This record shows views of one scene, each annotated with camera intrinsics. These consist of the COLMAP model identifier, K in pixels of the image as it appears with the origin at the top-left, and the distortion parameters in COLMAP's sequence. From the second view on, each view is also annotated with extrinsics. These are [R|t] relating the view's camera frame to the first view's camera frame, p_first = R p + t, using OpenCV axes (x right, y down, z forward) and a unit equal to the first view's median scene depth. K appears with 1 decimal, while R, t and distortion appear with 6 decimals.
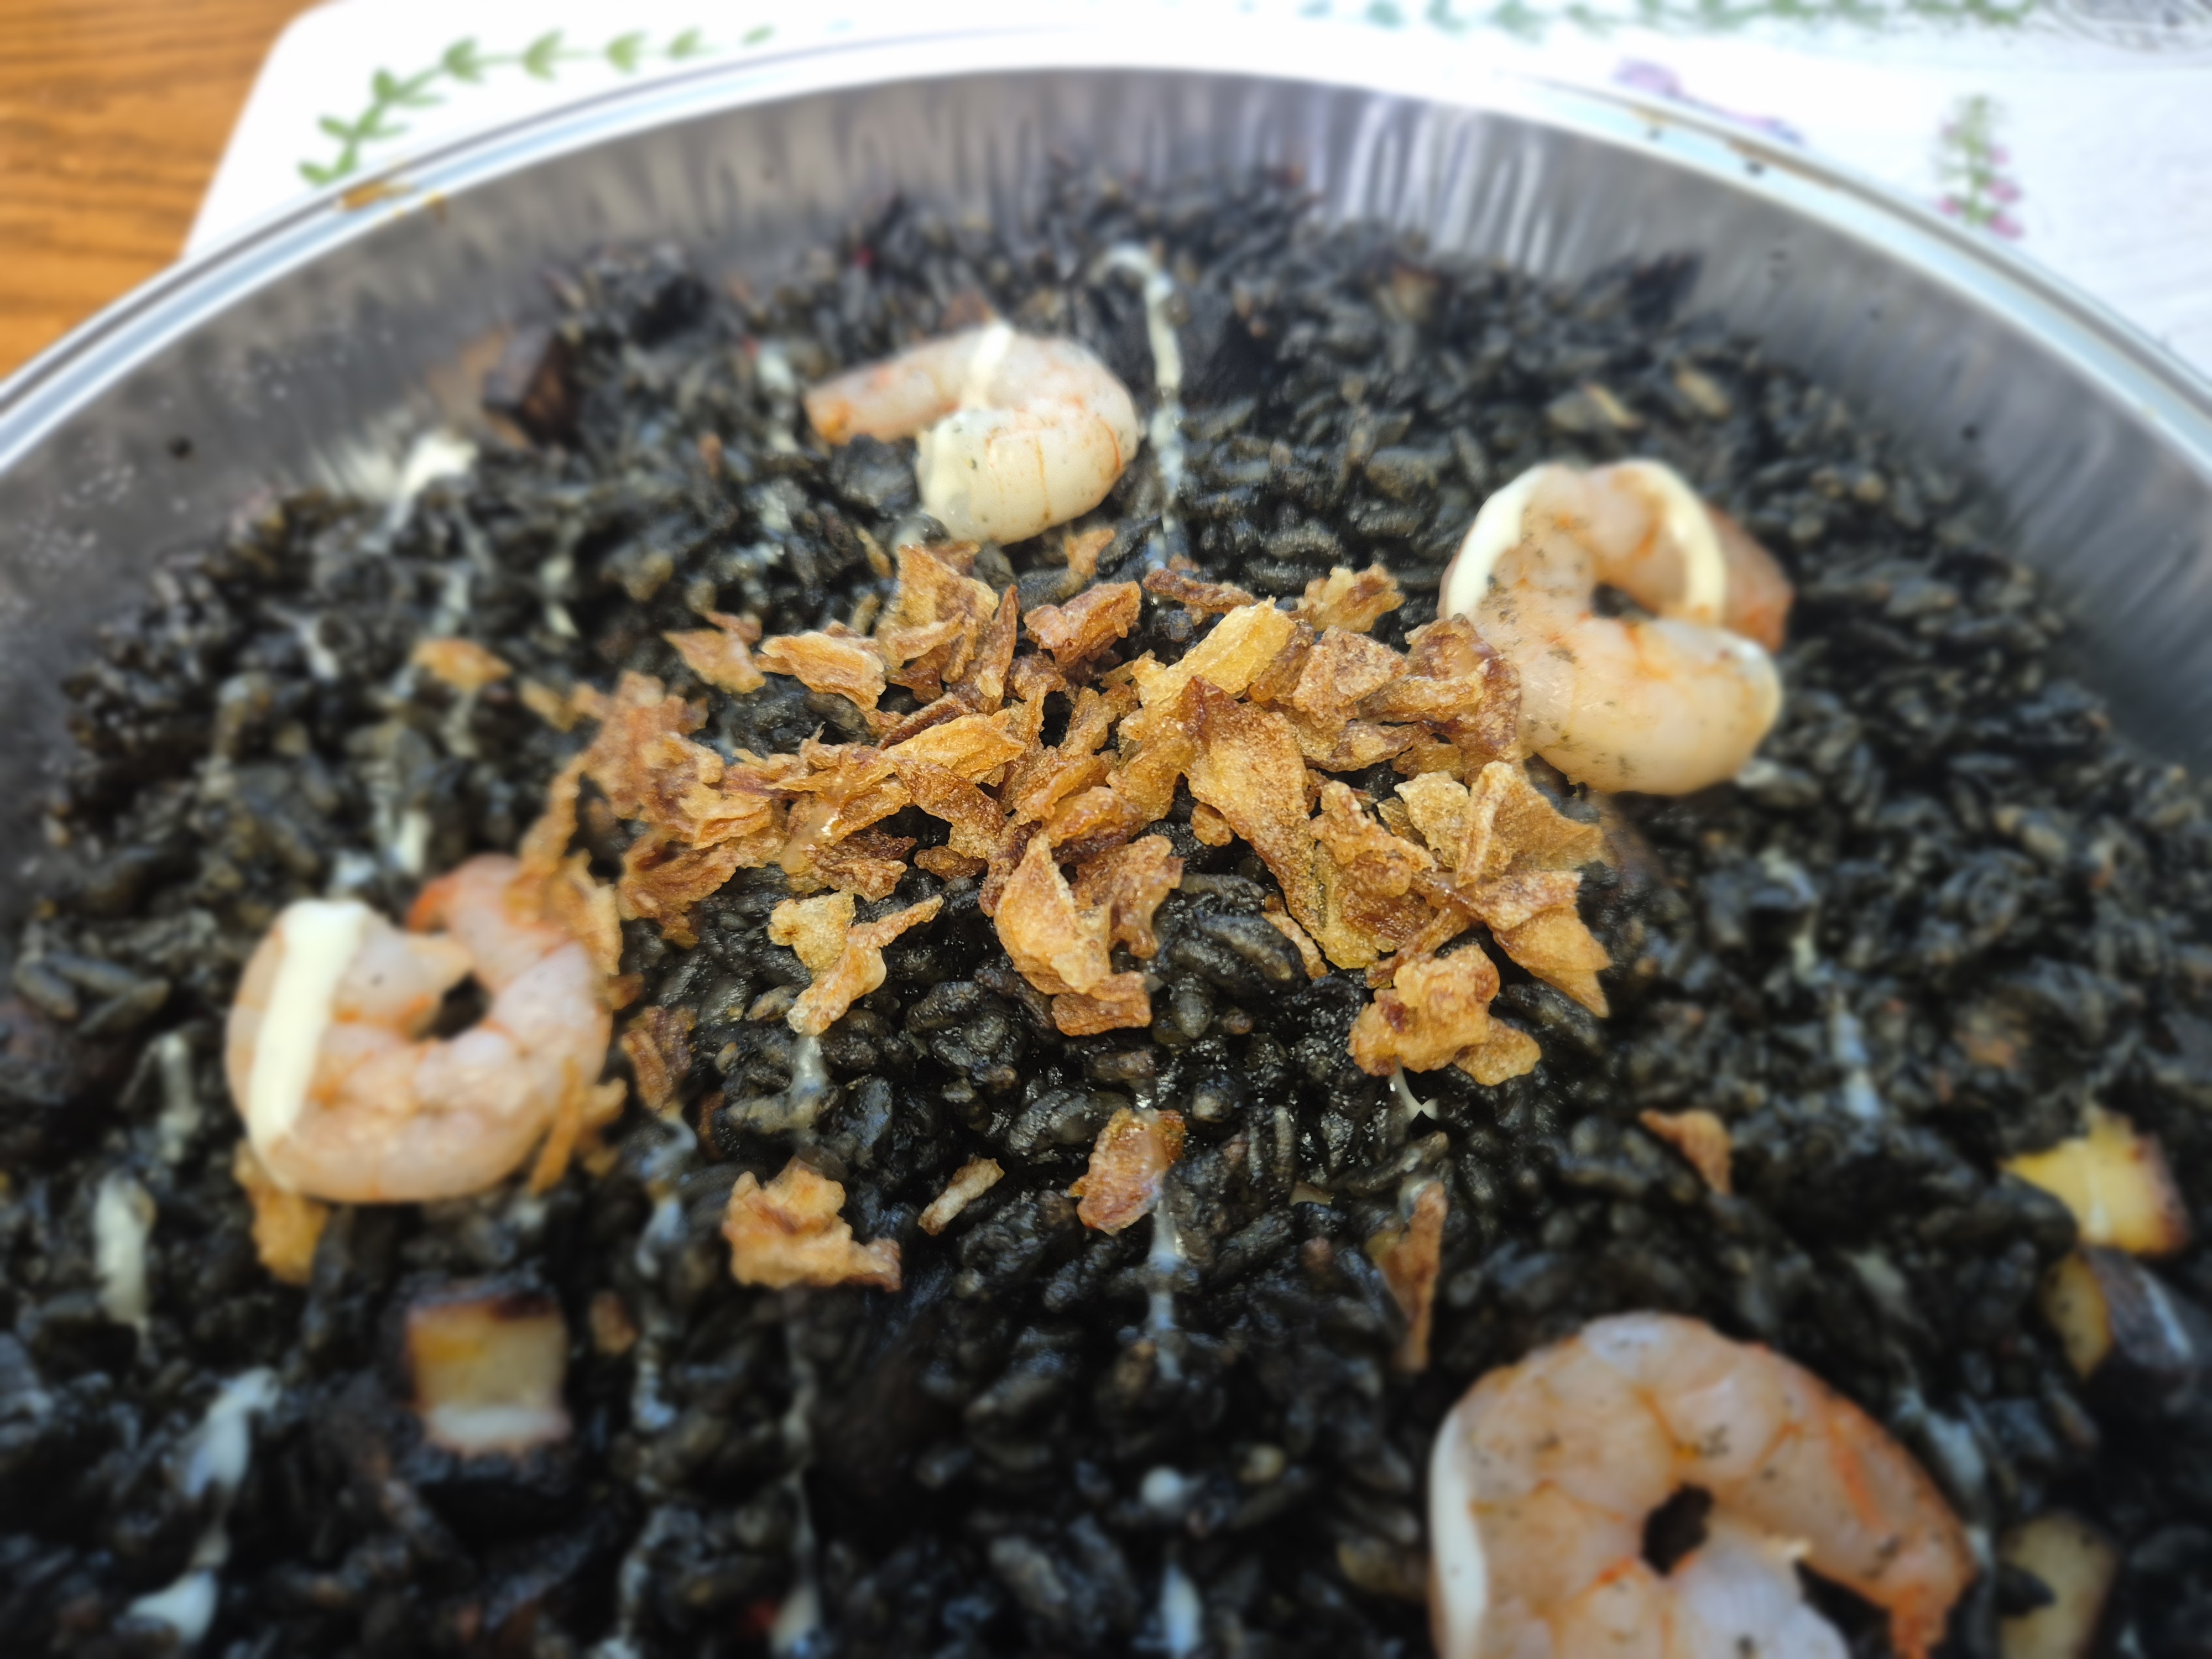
lens RADIAL K [[1608.0, 0, 1100.5], [0, 1608.0, 830.4], [0, 0, 1]] dist [-0.030710, -0.001521]
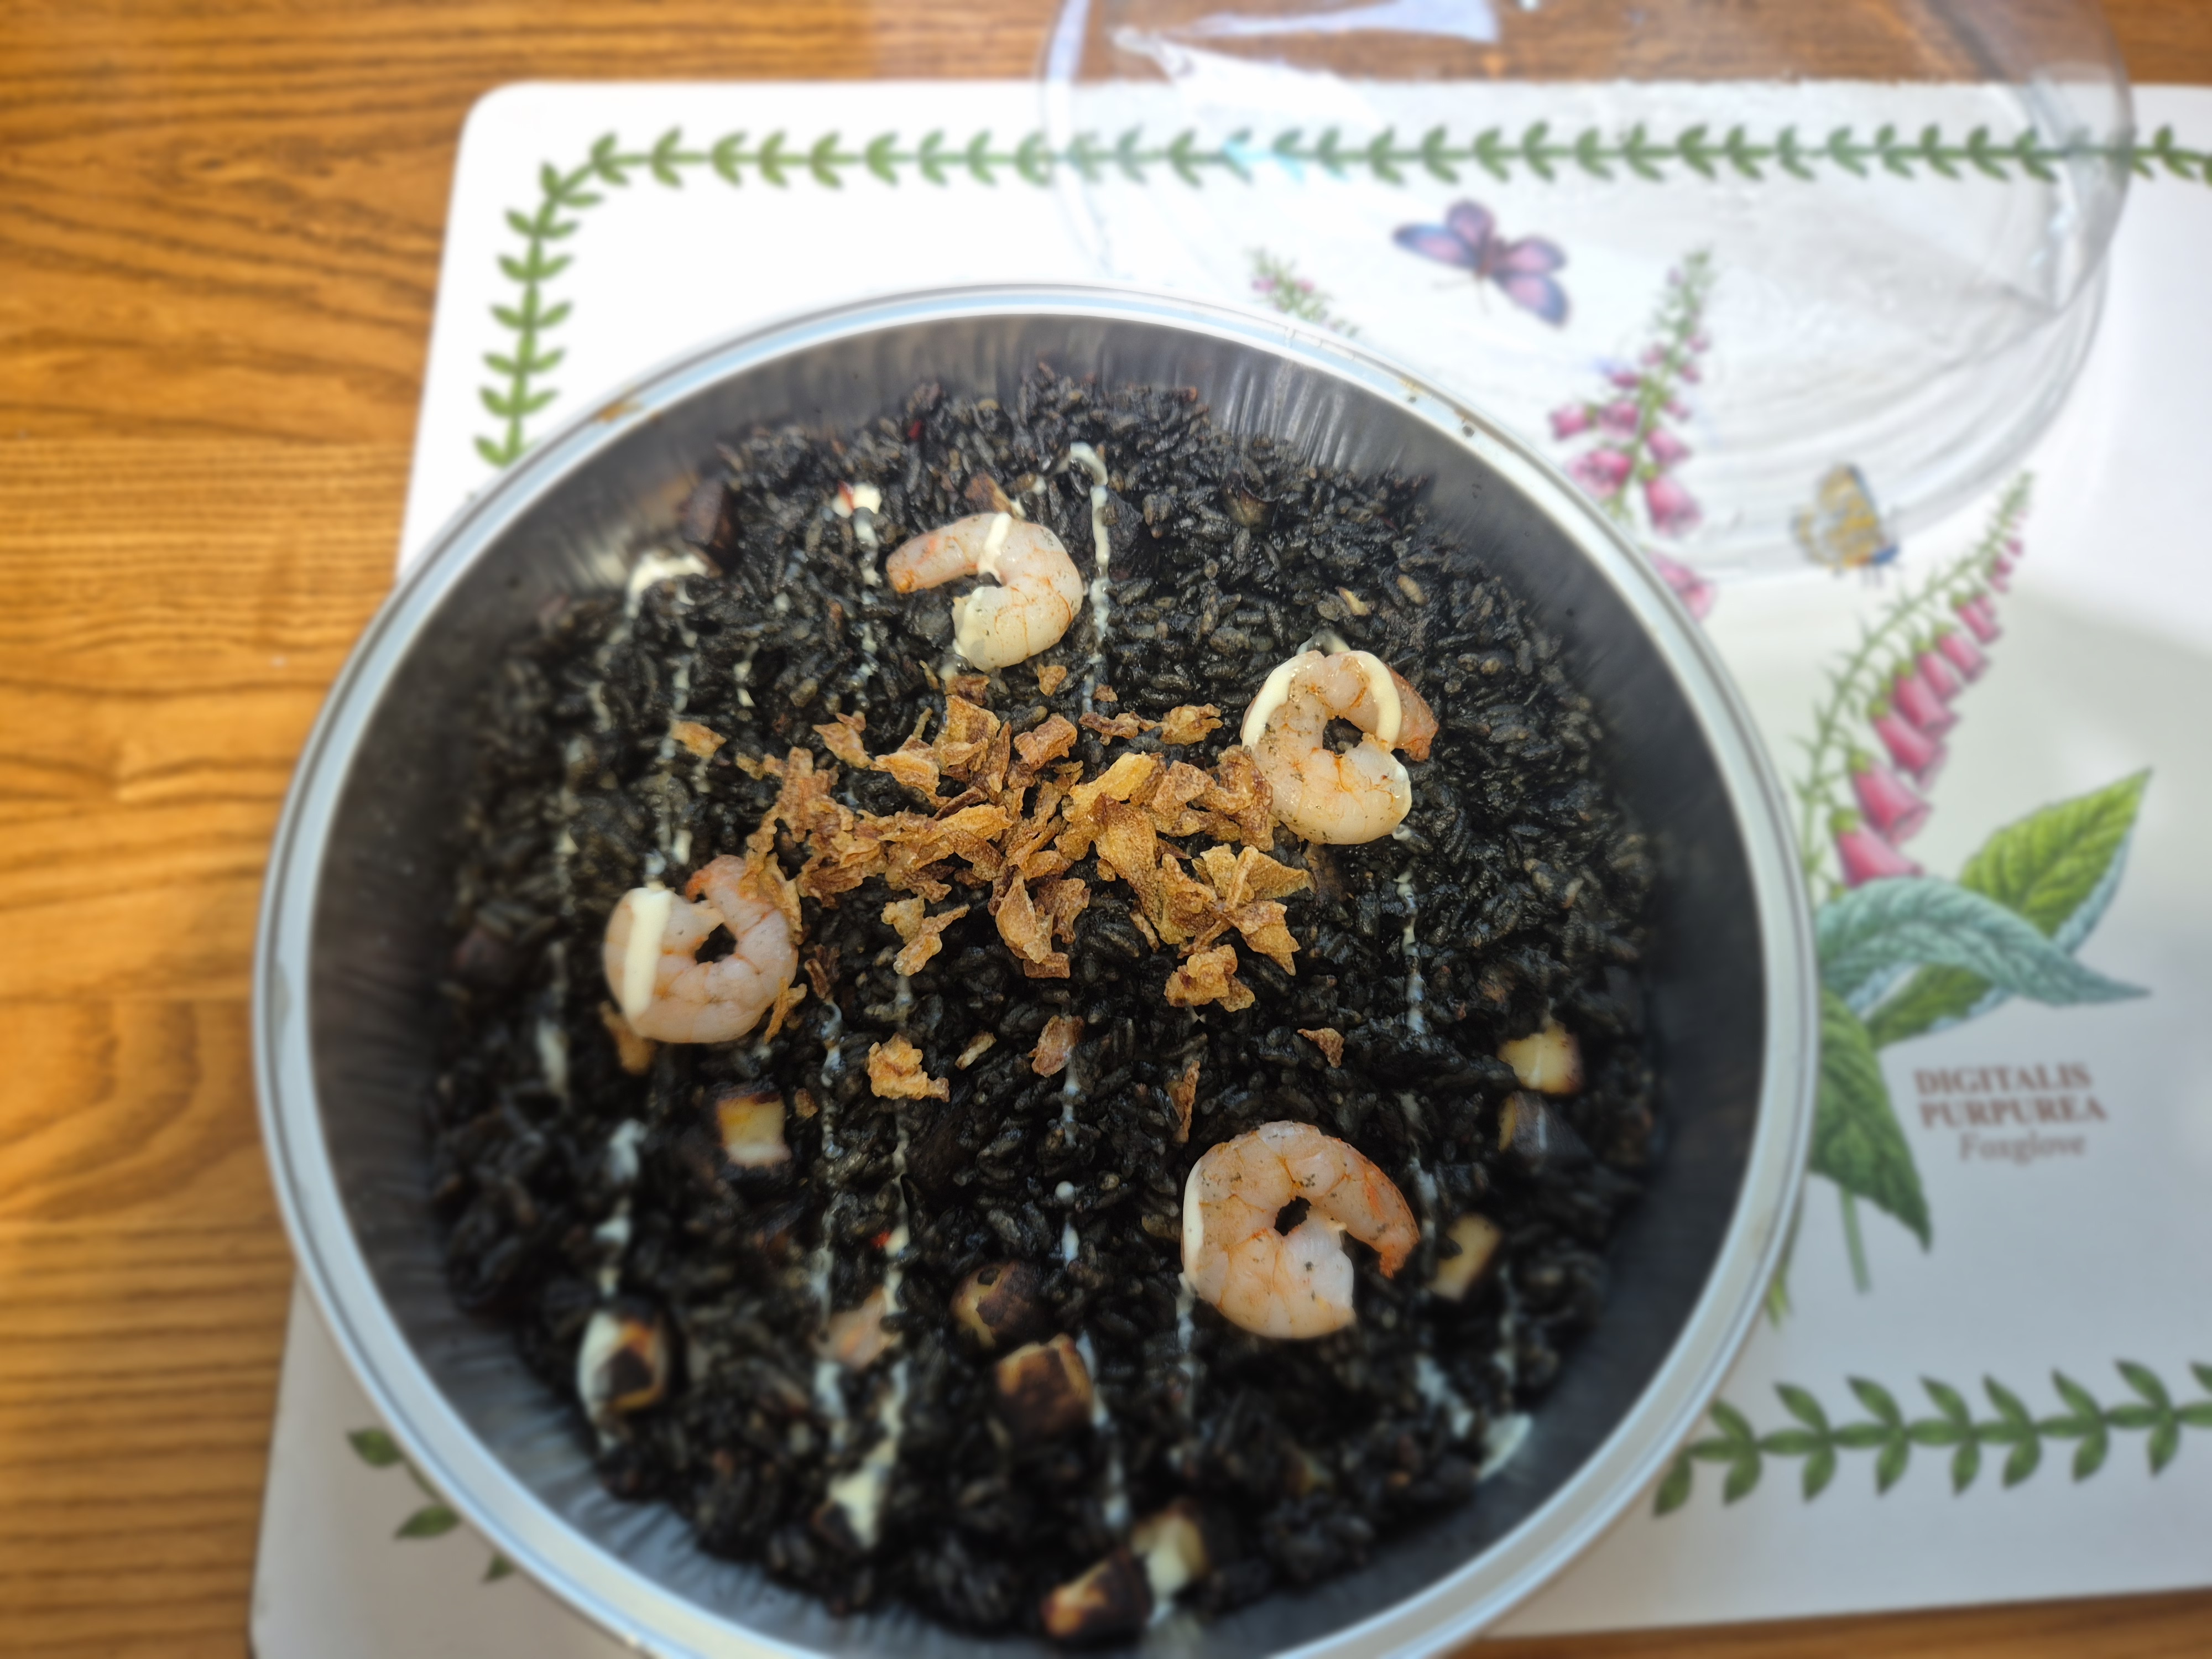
lens RADIAL K [[1480.0, 0, 1108.6], [0, 1480.0, 828.1], [0, 0, 1]] dist [-0.002239, -0.003288]
pose [[0.998394, 0.040270, 0.039858, -0.002296], [-0.047285, 0.979753, 0.194547, -0.384944], [-0.031216, -0.196120, 0.980083, -0.730112]]
